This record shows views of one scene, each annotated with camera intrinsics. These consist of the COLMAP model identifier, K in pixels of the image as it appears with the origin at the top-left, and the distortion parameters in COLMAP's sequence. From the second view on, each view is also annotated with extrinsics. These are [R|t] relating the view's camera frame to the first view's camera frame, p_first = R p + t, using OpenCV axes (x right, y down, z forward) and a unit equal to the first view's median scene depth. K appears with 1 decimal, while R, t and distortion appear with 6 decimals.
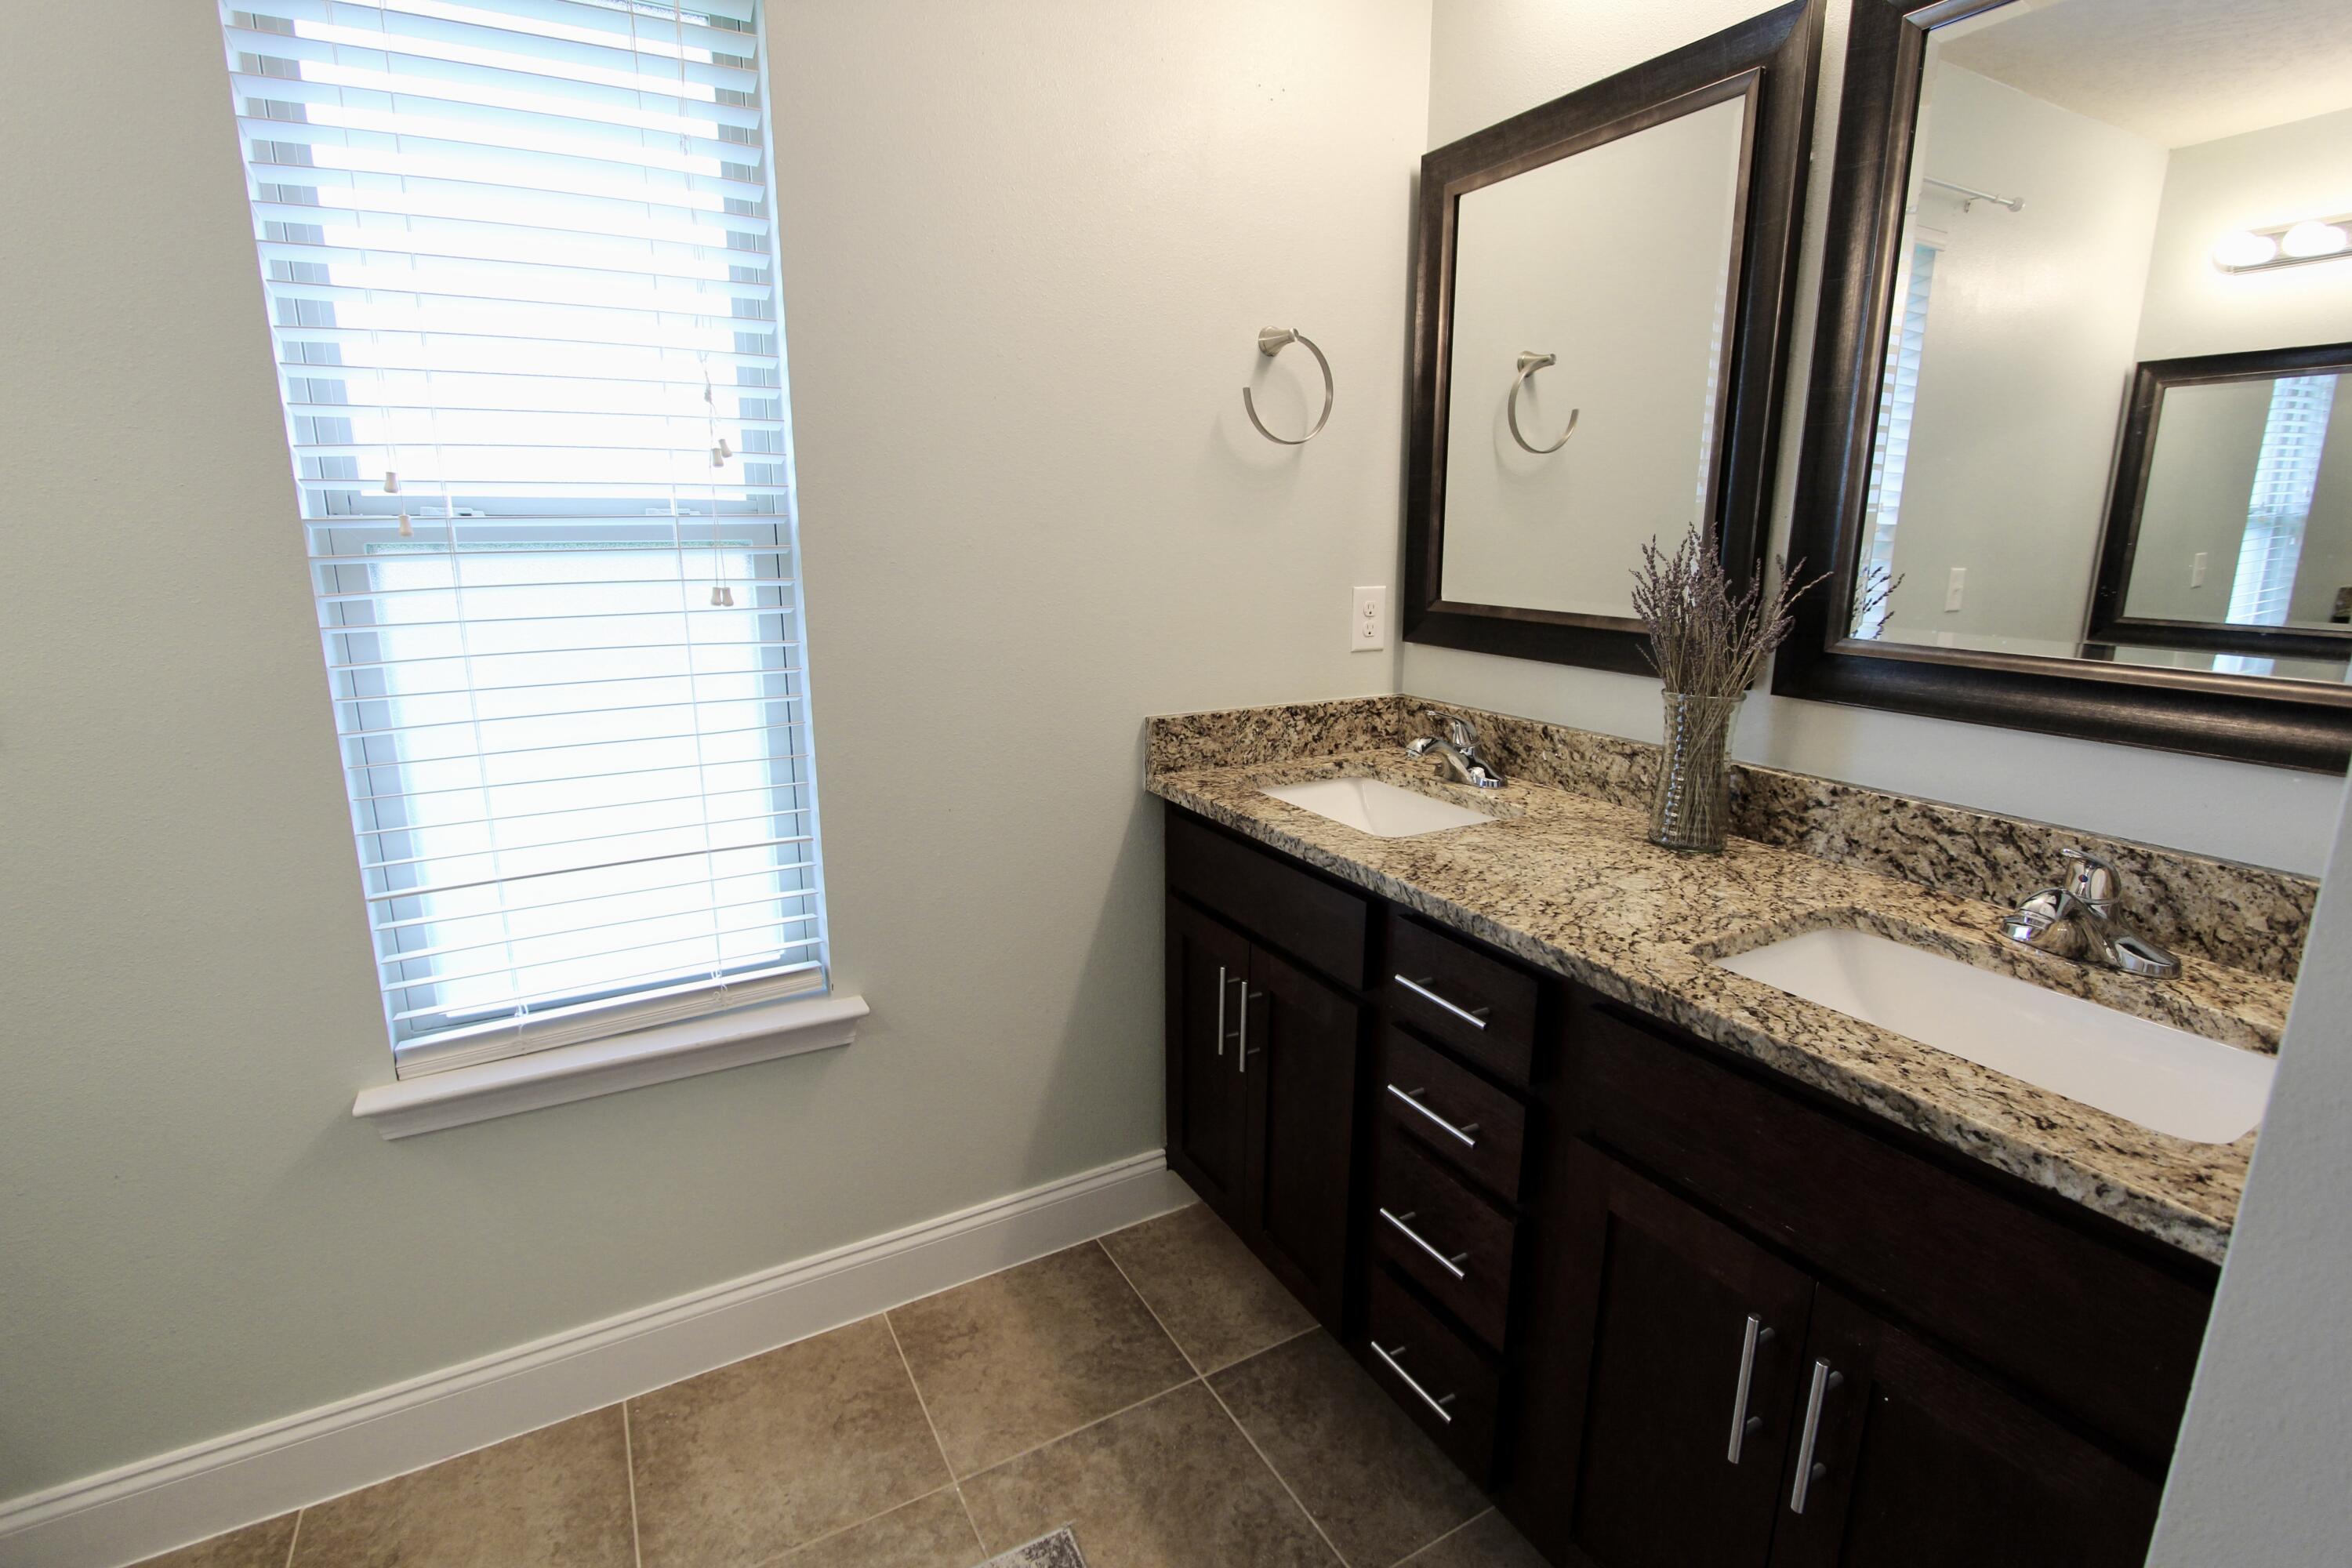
lens RADIAL K [[1089.0, 0, 1174.4], [0, 1089.0, 778.5], [0, 0, 1]] dist [-0.019705, 0.003991]
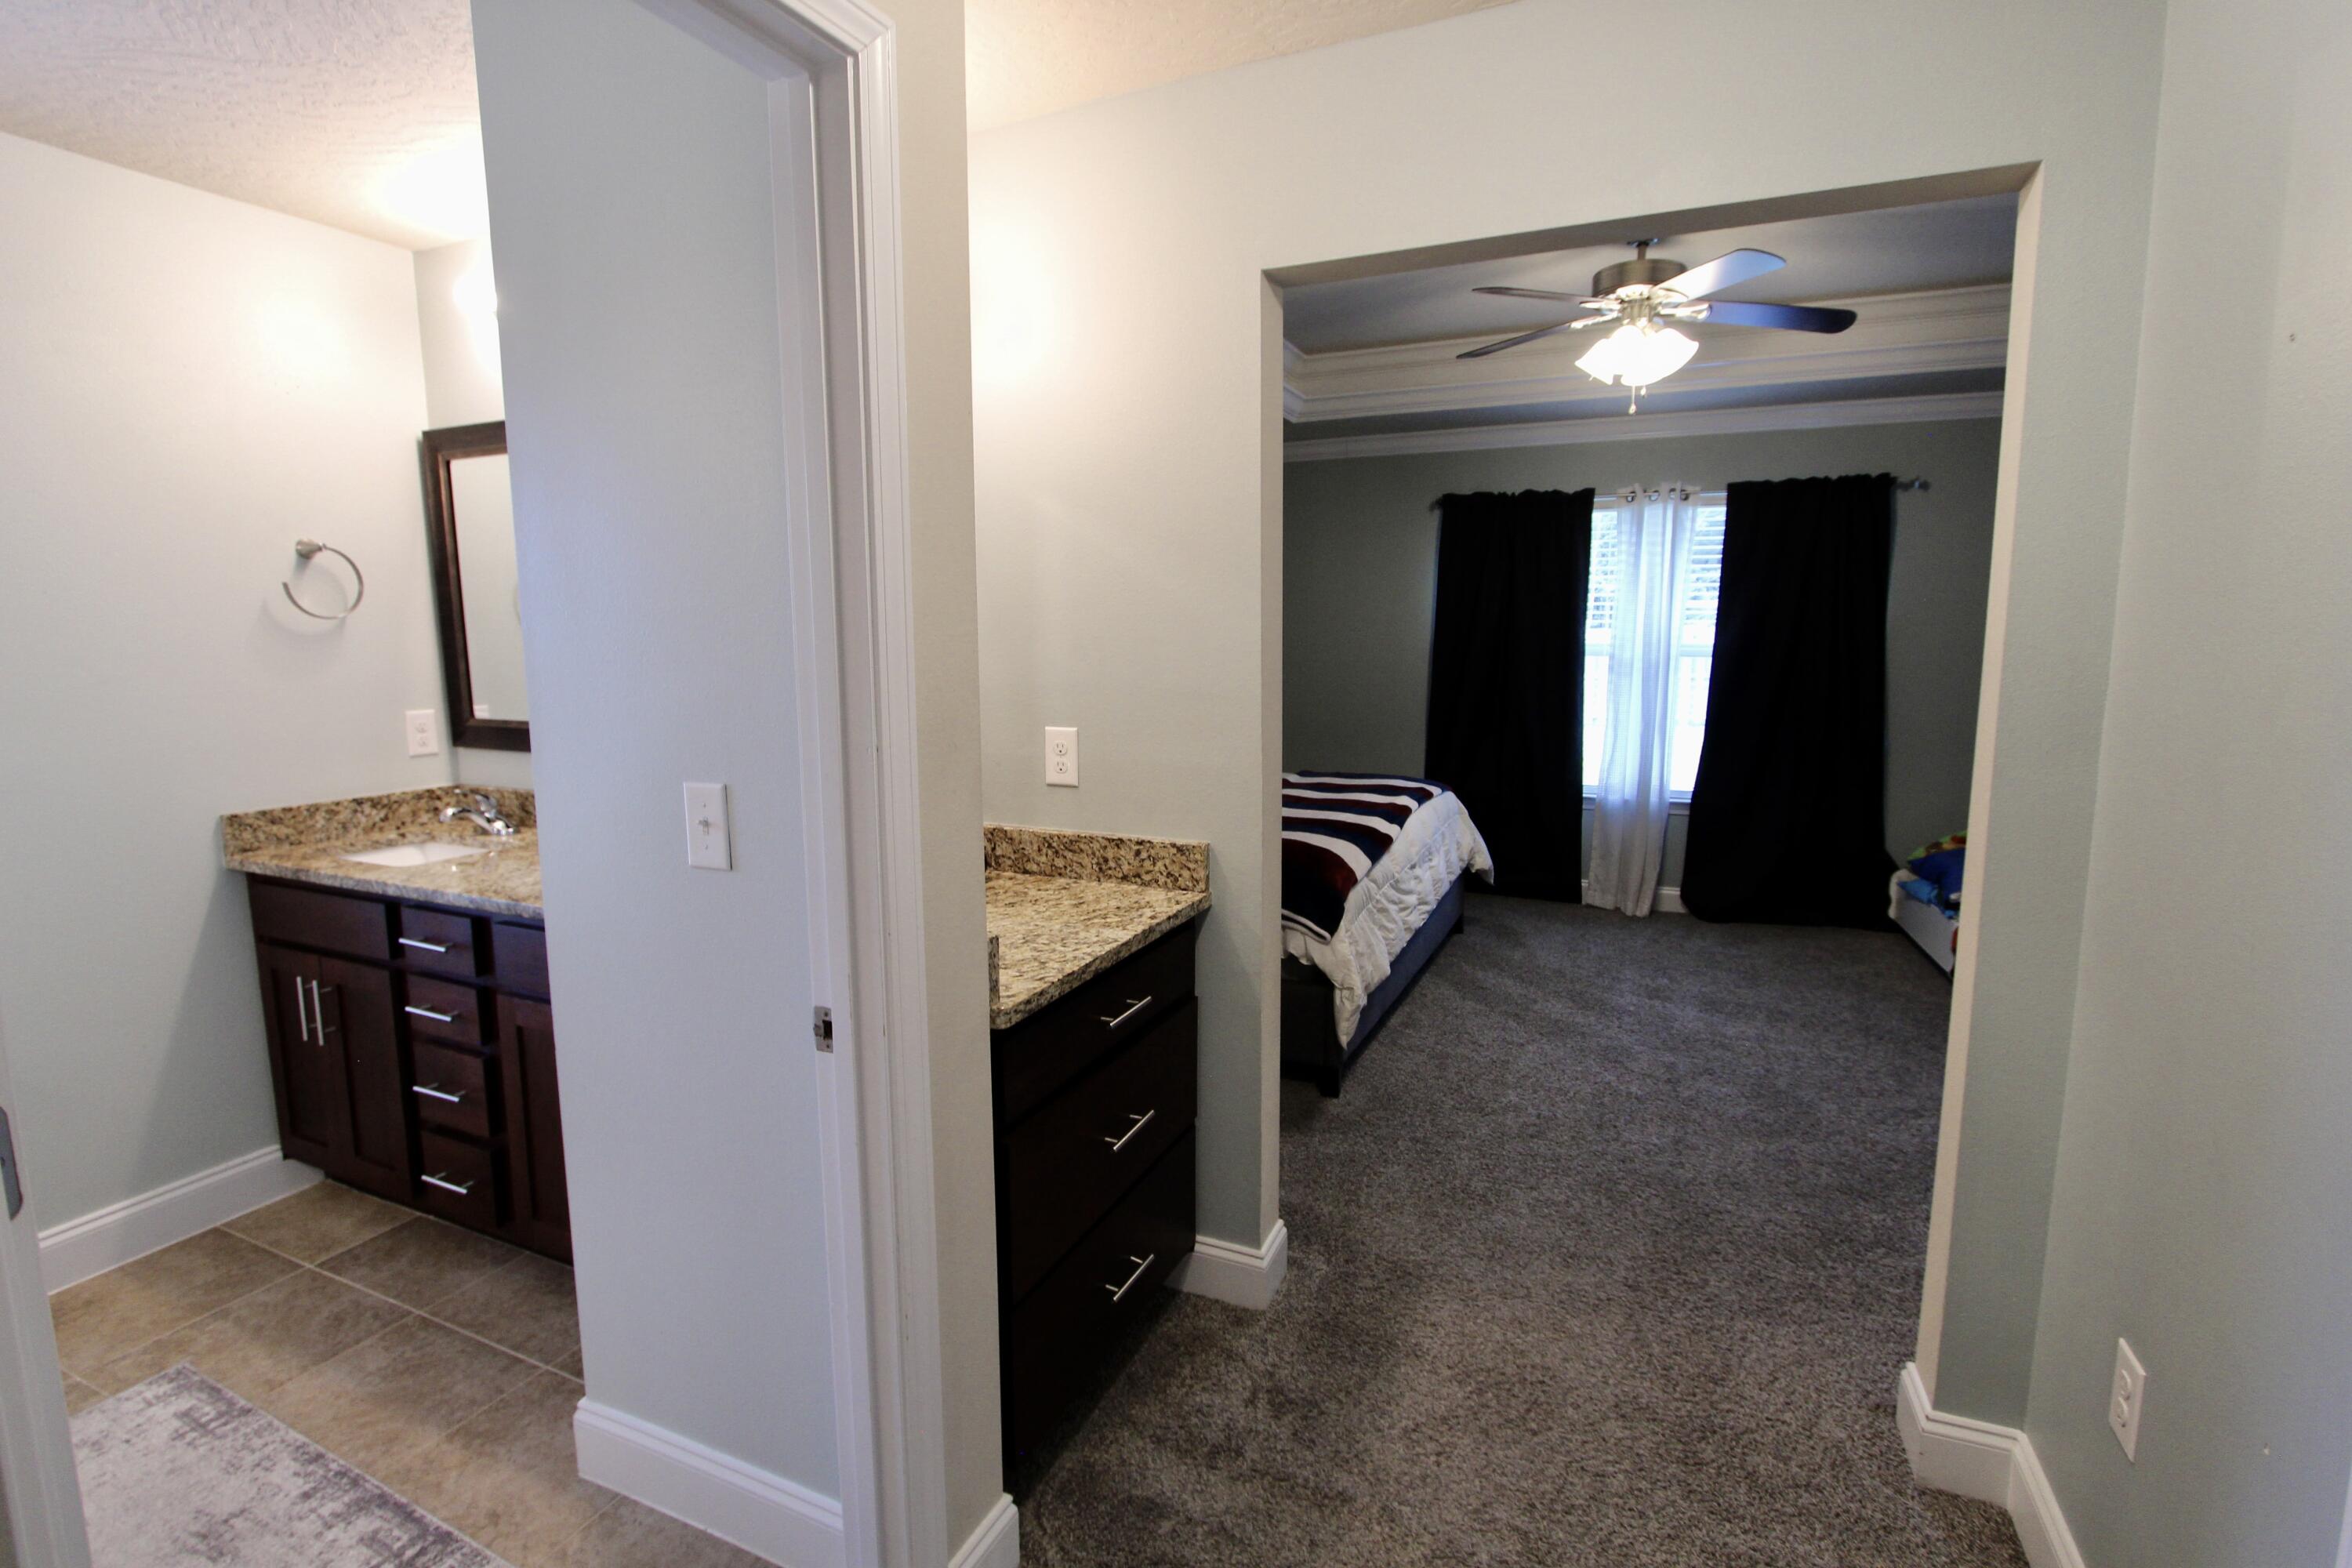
lens RADIAL K [[1089.0, 0, 1176.0], [0, 1089.0, 778.5], [0, 0, 1]] dist [-0.019705, 0.003991]
pose [[0.804982, -0.086034, 0.587029, 0.166606], [0.139077, 0.989225, -0.045735, 0.139575], [-0.576768, 0.118458, 0.808273, -0.865419]]
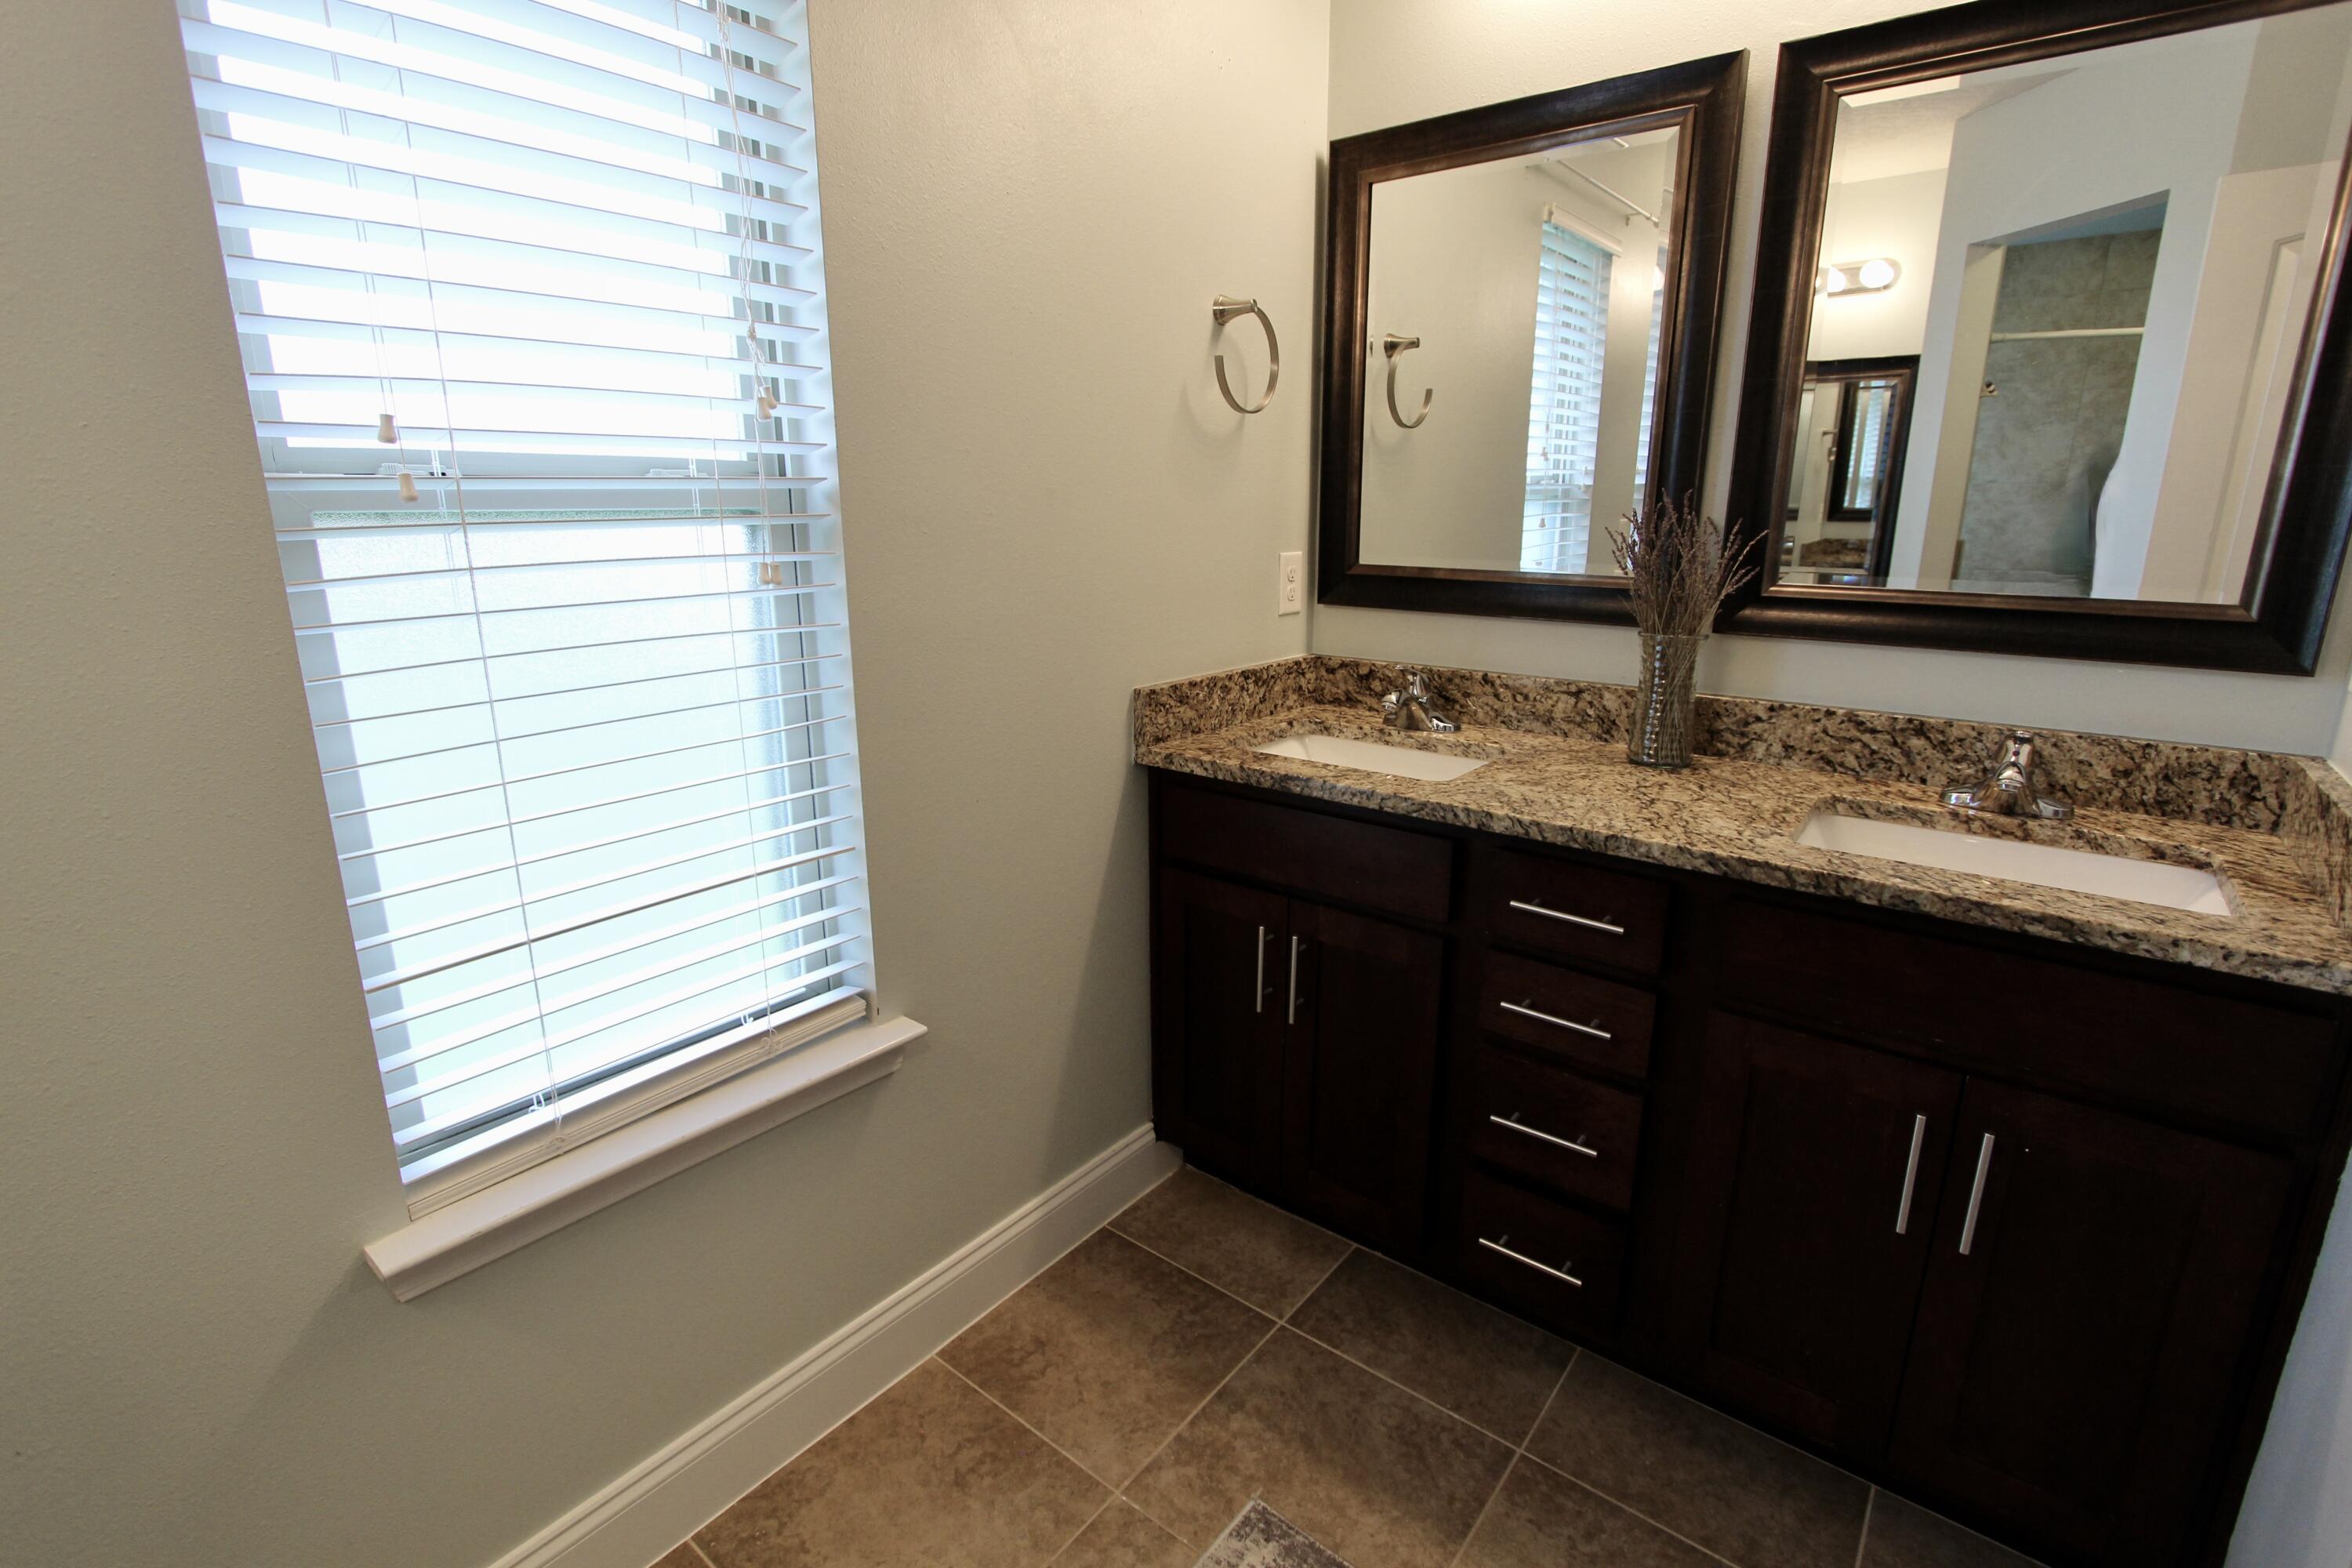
lens RADIAL K [[1089.0, 0, 1176.0], [0, 1089.0, 778.3], [0, 0, 1]] dist [-0.019705, 0.003991]
pose [[0.925068, -0.094456, 0.367868, -0.394496], [0.086066, 0.995518, 0.039189, -0.012472], [-0.369921, -0.004591, 0.929052, 0.079831]]
